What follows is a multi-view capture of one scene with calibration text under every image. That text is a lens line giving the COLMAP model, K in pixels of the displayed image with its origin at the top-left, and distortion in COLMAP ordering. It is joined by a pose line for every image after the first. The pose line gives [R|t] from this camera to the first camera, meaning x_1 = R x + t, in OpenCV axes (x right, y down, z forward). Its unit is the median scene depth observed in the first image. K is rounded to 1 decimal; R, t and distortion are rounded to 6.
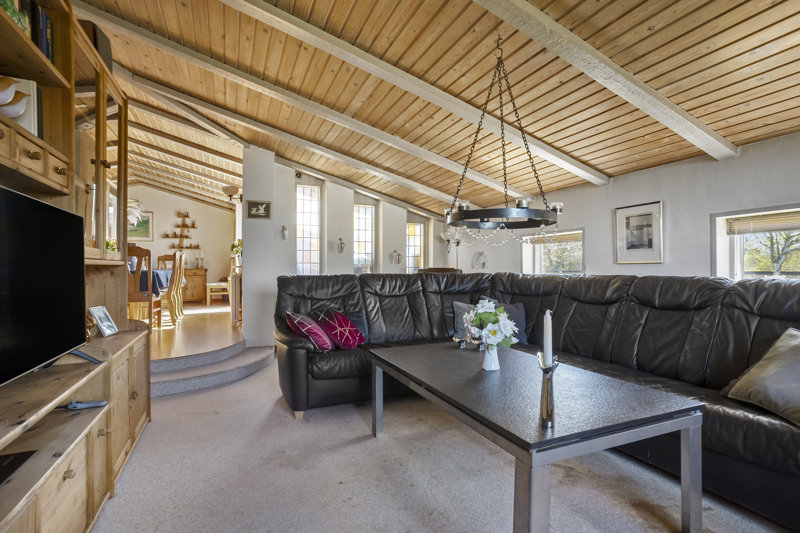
lens RADIAL K [[390.0, 0, 403.3], [0, 390.0, 273.1], [0, 0, 1]] dist [-0.044600, 0.000628]
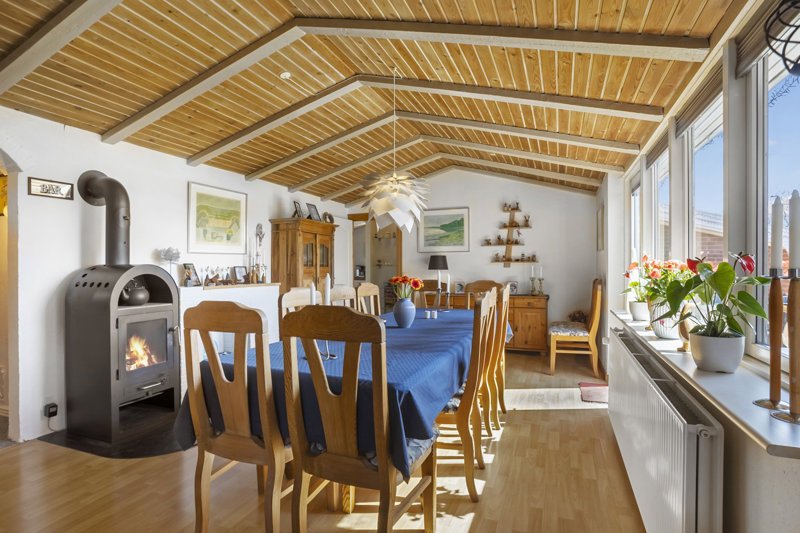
lens RADIAL K [[422.4, 0, 398.4], [0, 422.4, 275.9], [0, 0, 1]] dist [-0.105627, 0.000097]
pose [[0.700119, 0.005807, -0.714003, -0.219178], [-0.003113, 0.999982, 0.005081, -0.043843], [0.714020, -0.001334, 0.700124, 0.399206]]
